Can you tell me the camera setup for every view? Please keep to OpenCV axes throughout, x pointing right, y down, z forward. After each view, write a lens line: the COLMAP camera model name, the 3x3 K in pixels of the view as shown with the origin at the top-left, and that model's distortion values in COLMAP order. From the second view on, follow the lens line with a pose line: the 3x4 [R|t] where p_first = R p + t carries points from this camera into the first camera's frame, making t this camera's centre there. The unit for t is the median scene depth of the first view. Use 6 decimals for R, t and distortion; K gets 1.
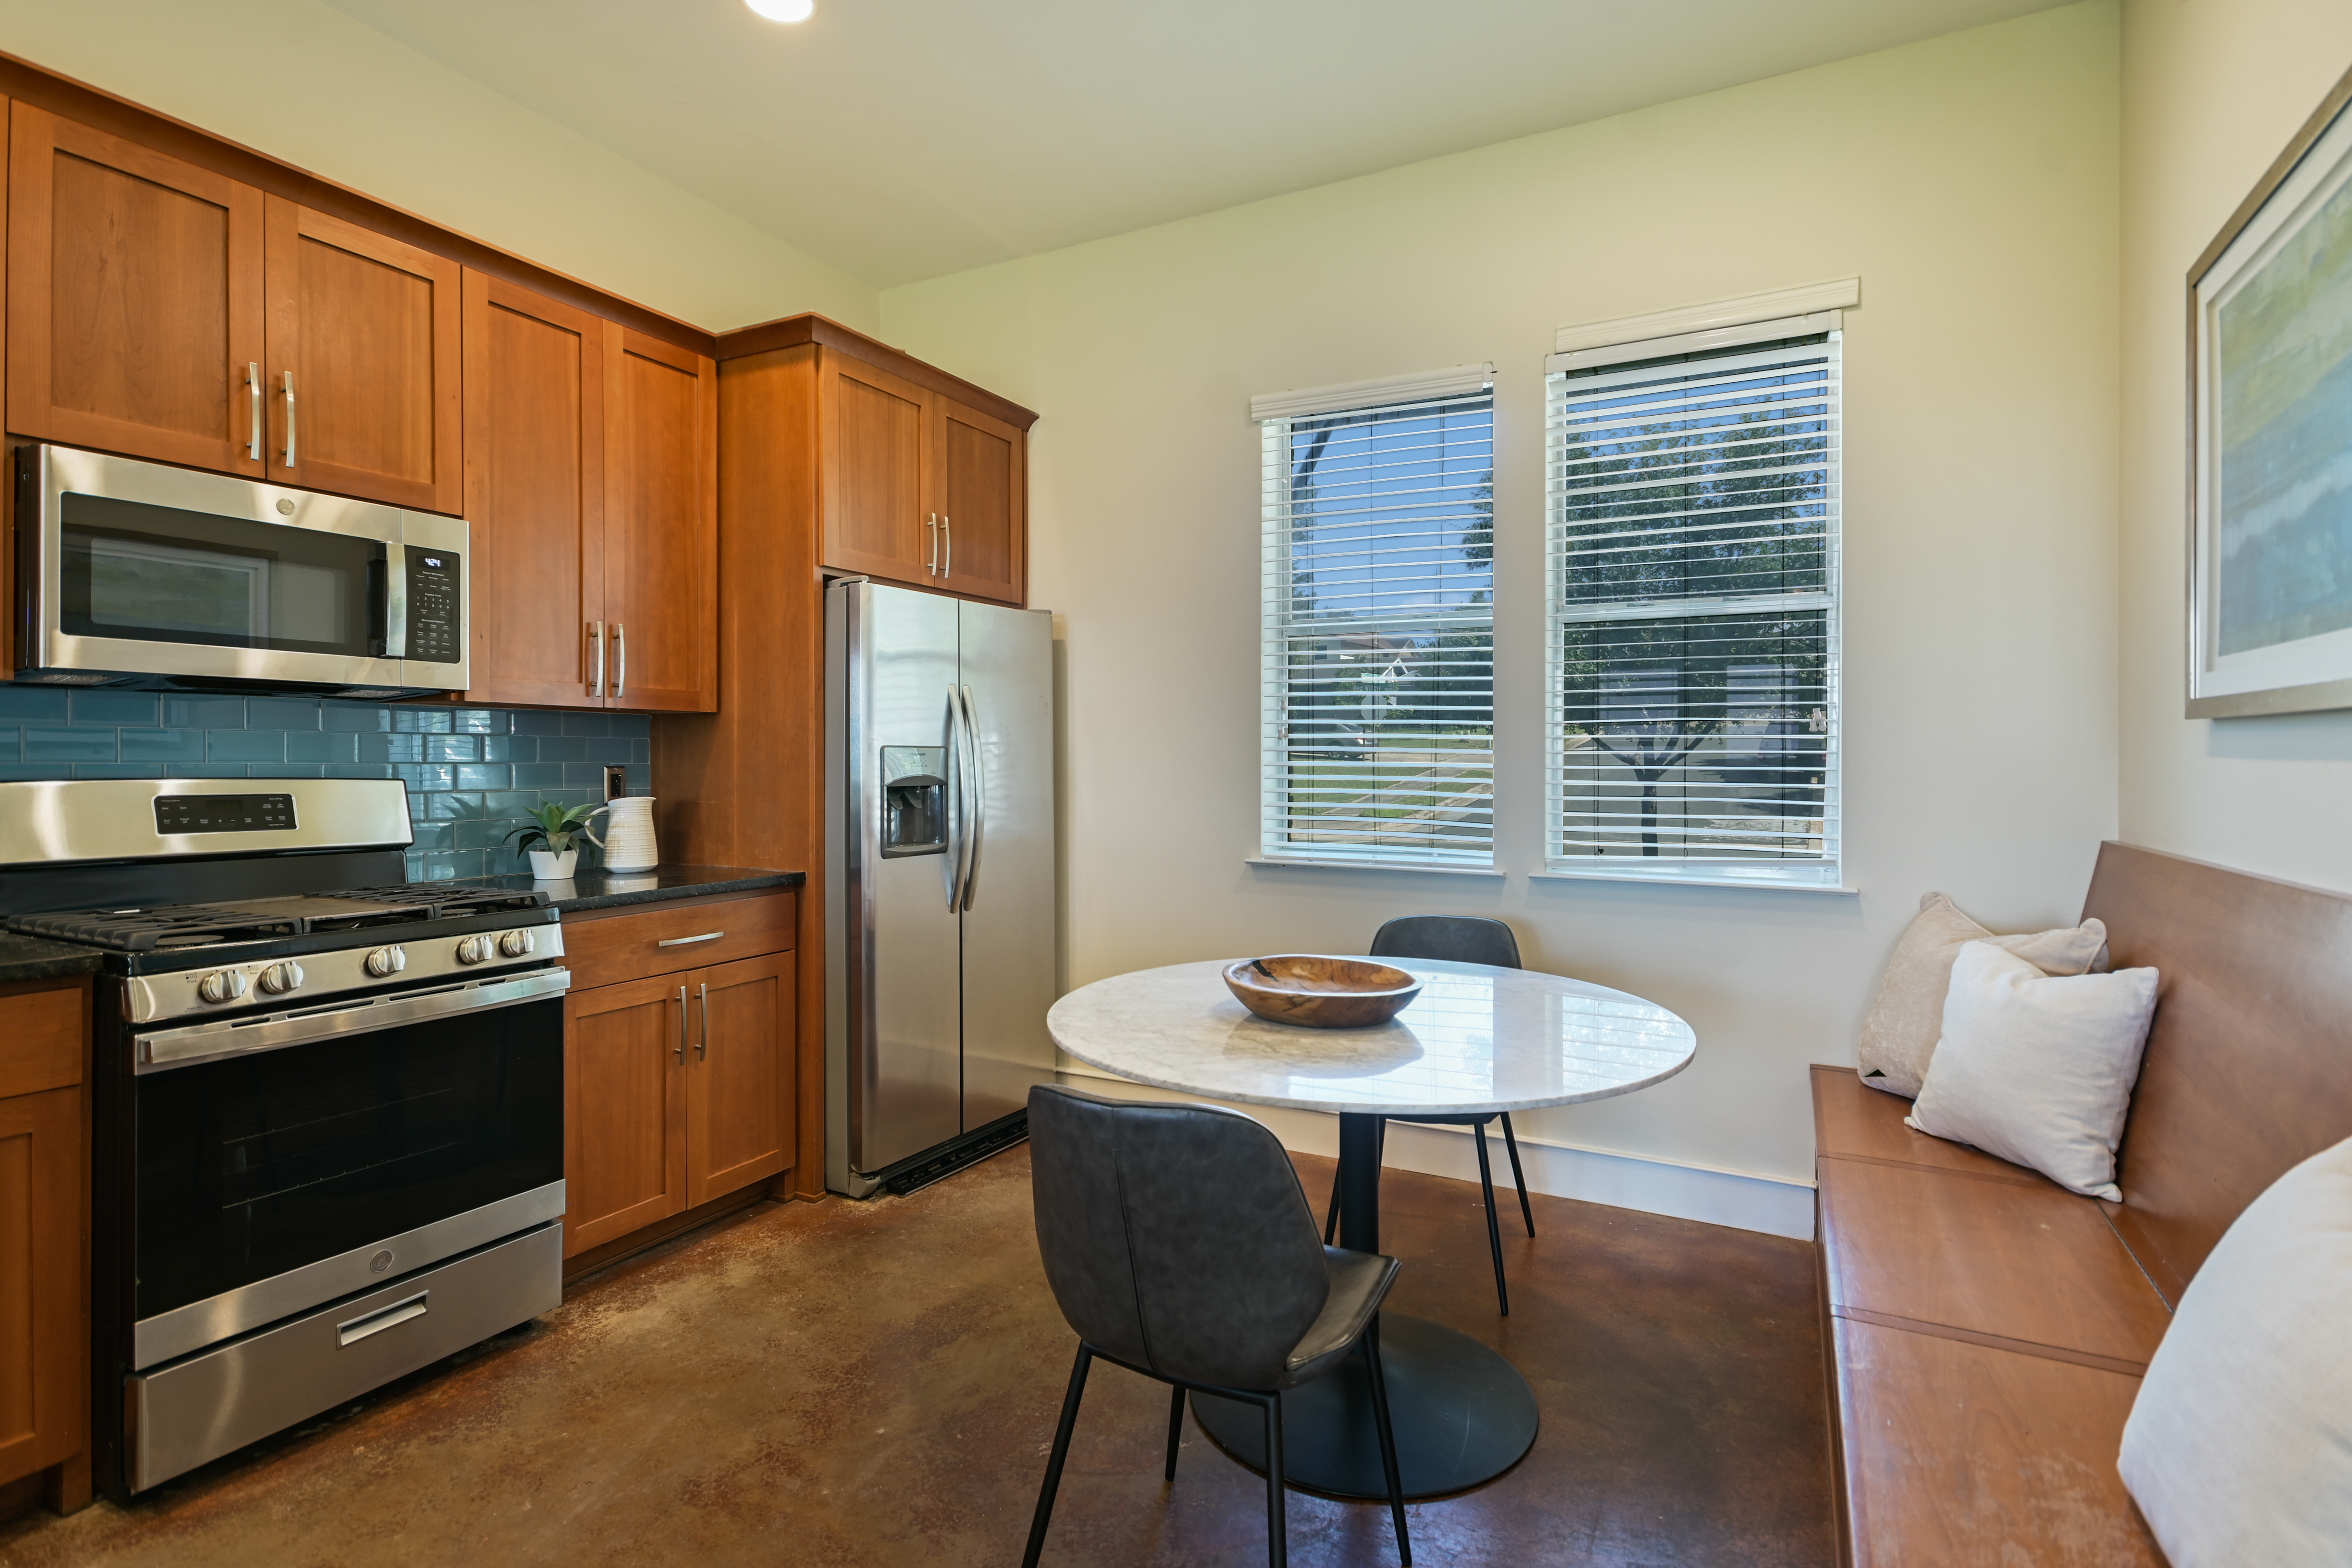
lens RADIAL K [[1181.7, 0, 1174.0], [0, 1181.7, 756.8], [0, 0, 1]] dist [0.029417, -0.000254]
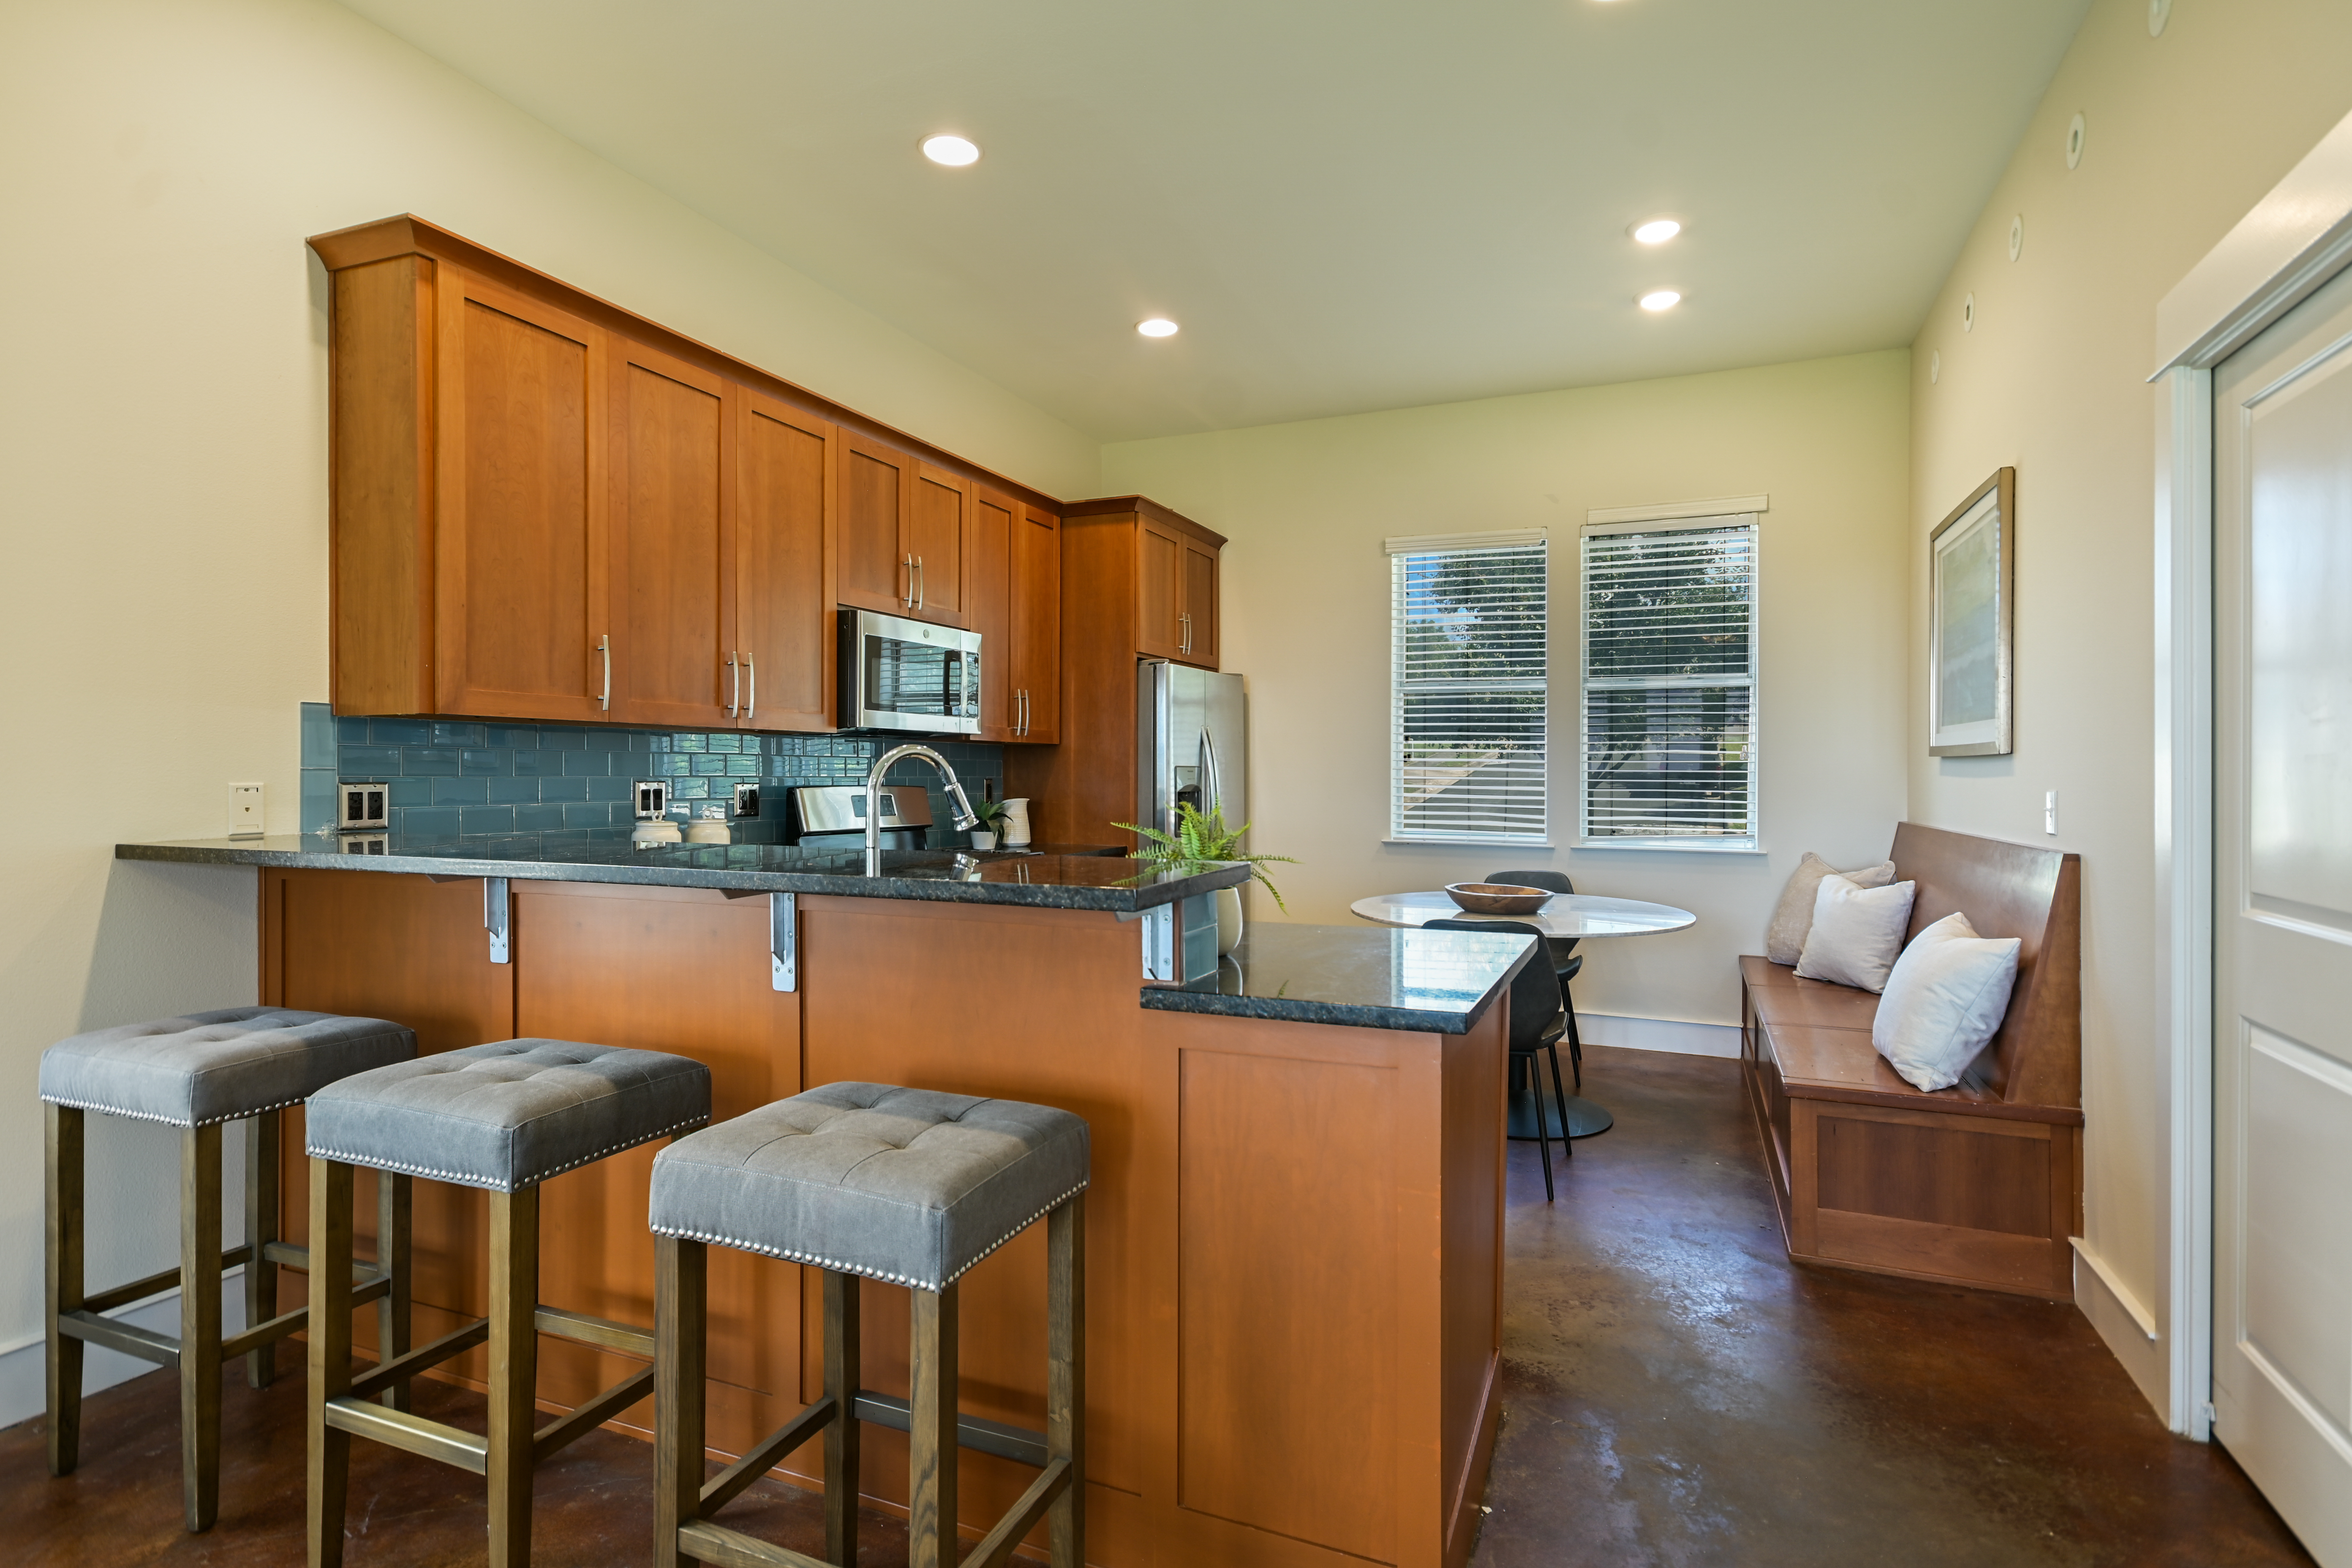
lens RADIAL K [[1181.7, 0, 1183.7], [0, 1181.7, 773.5], [0, 0, 1]] dist [0.029417, -0.000254]
pose [[0.996571, 0.001418, 0.082731, -0.364452], [-0.001806, 0.999988, 0.004622, -0.006715], [-0.082723, -0.004756, 0.996561, -0.571746]]
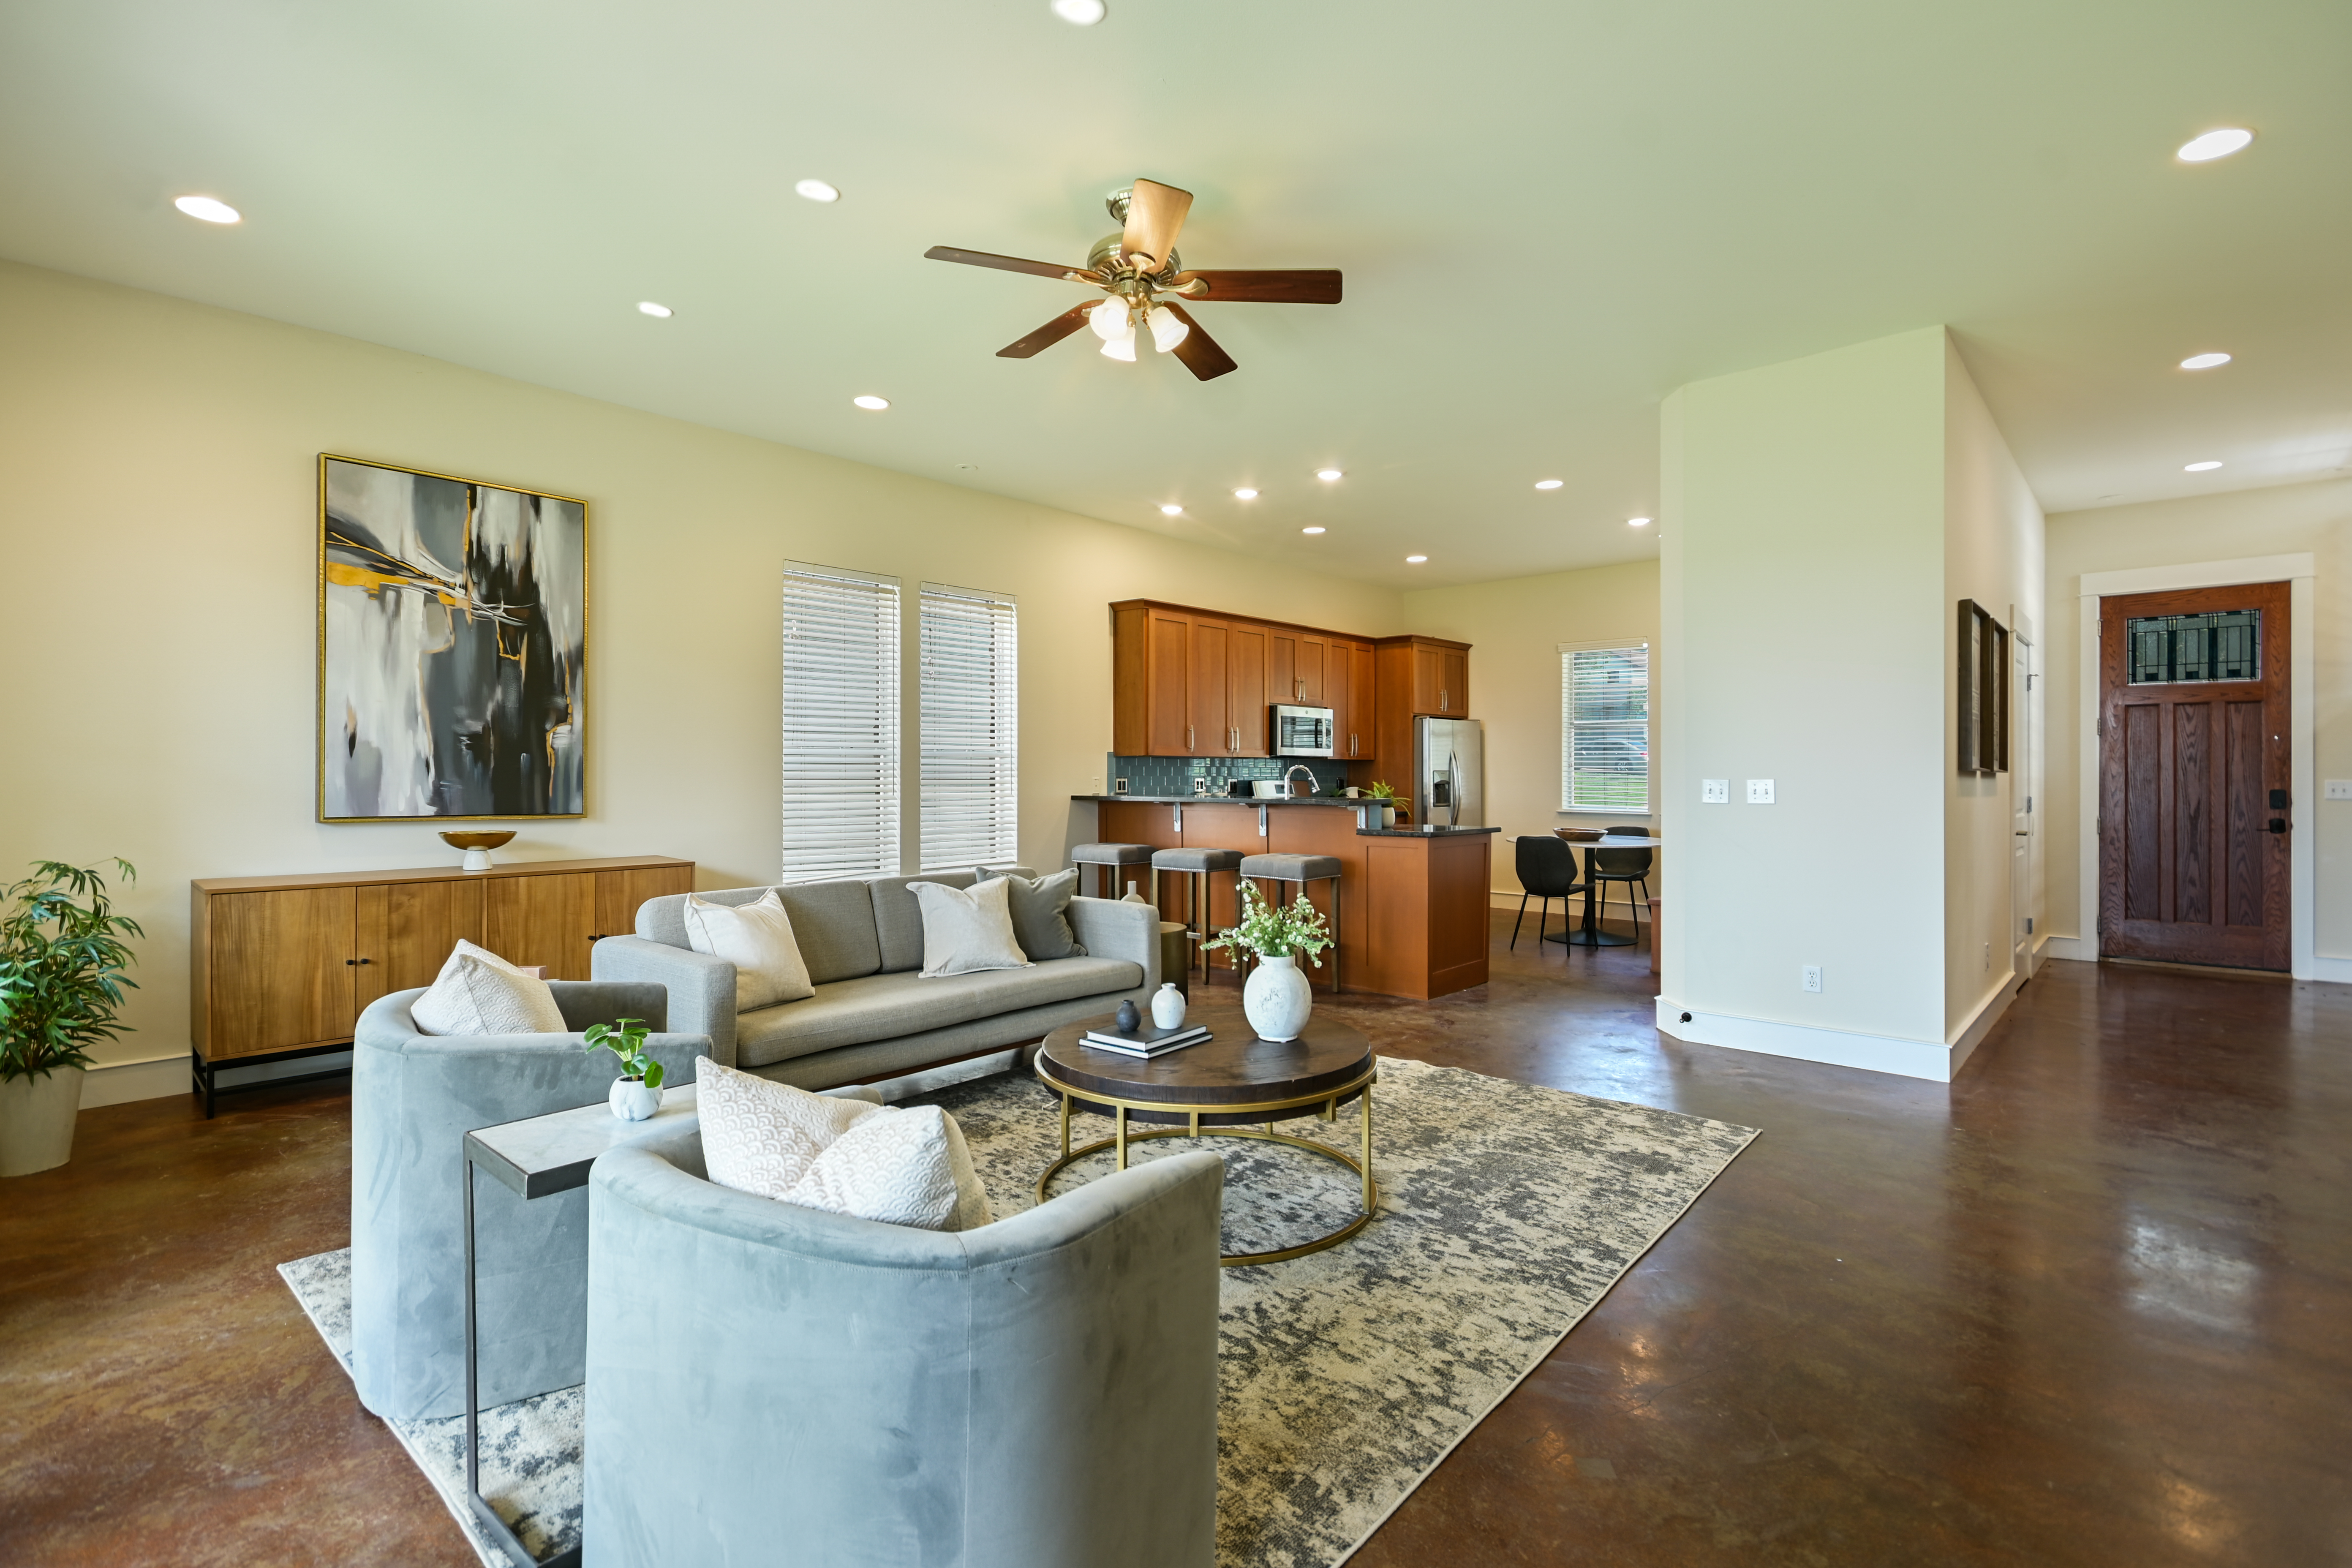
lens RADIAL K [[1082.0, 0, 1175.8], [0, 1082.0, 774.6], [0, 0, 1]] dist [0.007680, 0.001976]
pose [[0.965408, -0.001846, -0.260738, -0.157661], [0.002552, 0.999994, 0.002371, -0.007461], [0.260732, -0.002955, 0.965407, -1.890620]]
